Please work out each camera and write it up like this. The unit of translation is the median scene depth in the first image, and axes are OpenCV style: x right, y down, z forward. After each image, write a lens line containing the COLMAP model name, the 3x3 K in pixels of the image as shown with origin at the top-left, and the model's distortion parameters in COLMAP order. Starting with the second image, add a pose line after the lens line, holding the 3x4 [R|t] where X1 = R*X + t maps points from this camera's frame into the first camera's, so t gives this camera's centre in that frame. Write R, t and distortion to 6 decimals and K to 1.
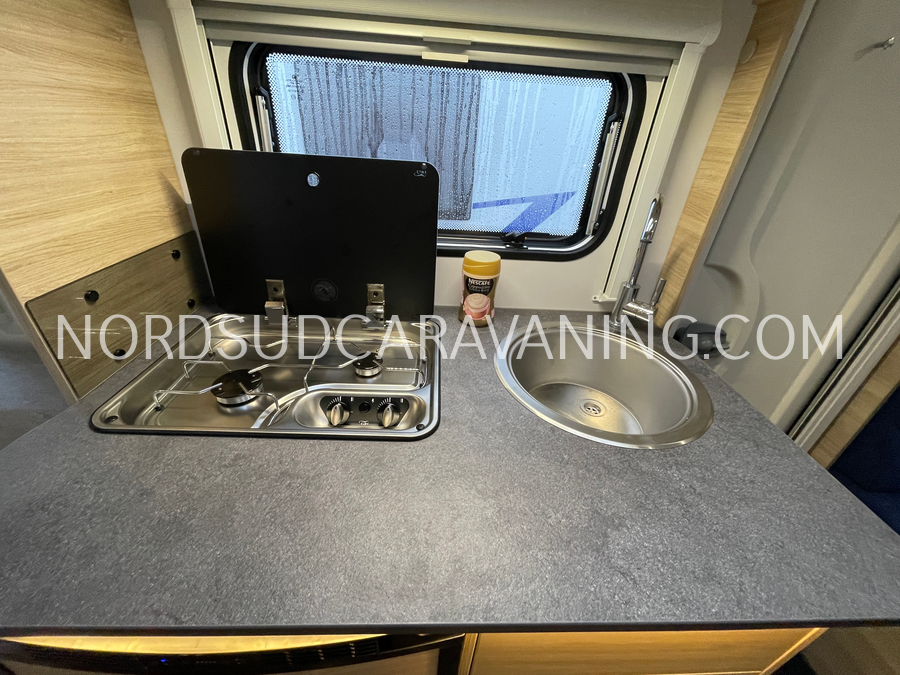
lens RADIAL K [[360.1, 0, 447.1], [0, 360.1, 330.1], [0, 0, 1]] dist [-0.004002, -0.000018]
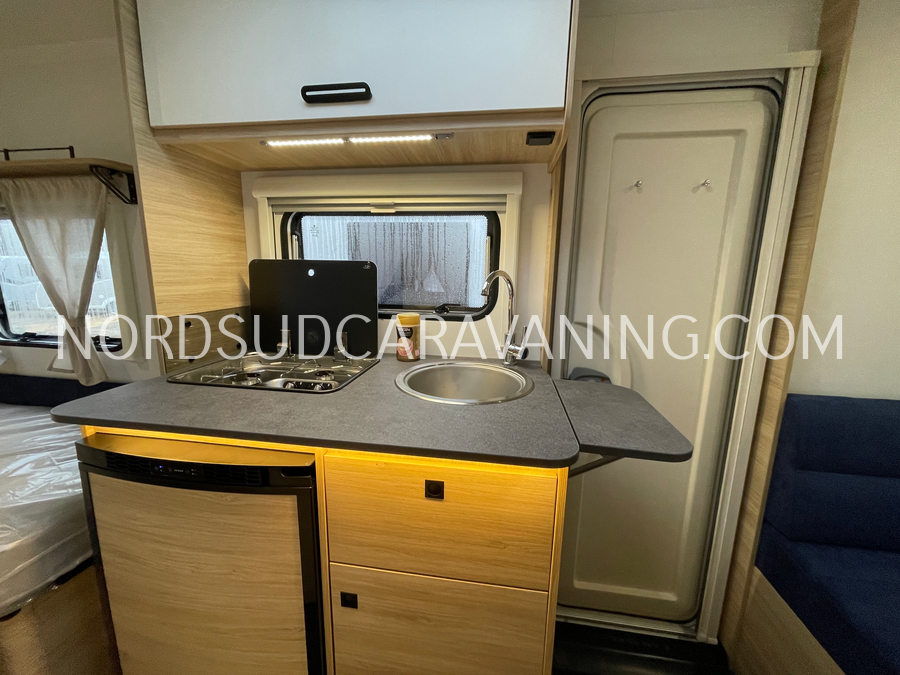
lens RADIAL K [[360.1, 0, 450.4], [0, 360.1, 331.5], [0, 0, 1]] dist [-0.004002, -0.000018]
pose [[0.982904, -0.012904, -0.183665, 0.644515], [-0.050526, 0.940340, -0.336463, 0.435999], [0.177050, 0.339991, 0.923612, -0.452356]]
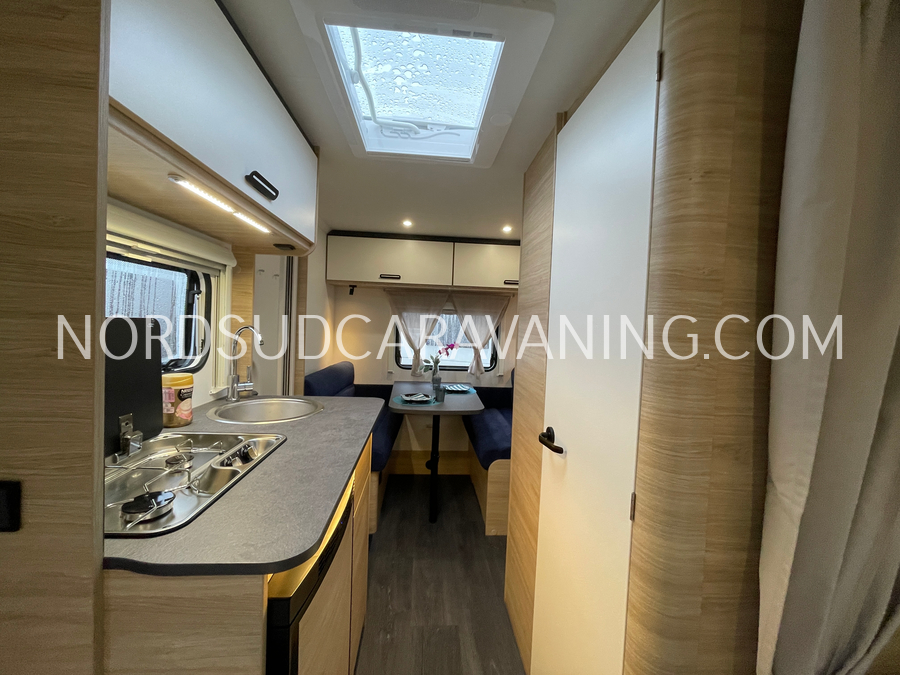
lens RADIAL K [[360.1, 0, 453.5], [0, 360.1, 336.7], [0, 0, 1]] dist [-0.004002, -0.000018]
pose [[-0.049214, -0.100164, 0.993753, -1.564631], [0.449037, 0.886517, 0.111593, -0.006828], [-0.892157, 0.451724, 0.001348, -0.071143]]
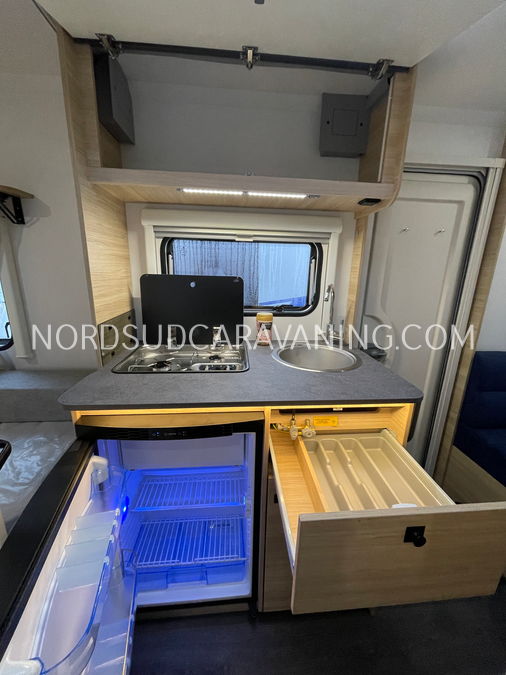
lens RADIAL K [[270.0, 0, 256.1], [0, 270.0, 335.6], [0, 0, 1]] dist [-0.004002, -0.000018]
pose [[0.997731, -0.048130, 0.047088, -0.042795], [0.058739, 0.964024, -0.259245, 0.422094], [-0.032916, 0.261423, 0.964663, -0.701938]]
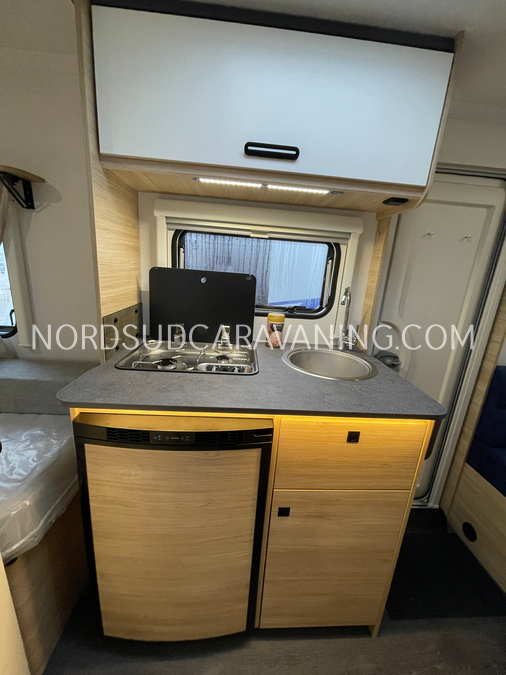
lens RADIAL K [[270.0, 0, 256.1], [0, 270.0, 335.4], [0, 0, 1]] dist [-0.004002, -0.000018]
pose [[0.999604, 0.005448, 0.027617, -0.072147], [0.001841, 0.966340, -0.257260, 0.387860], [-0.028089, 0.257209, 0.965947, -0.625635]]
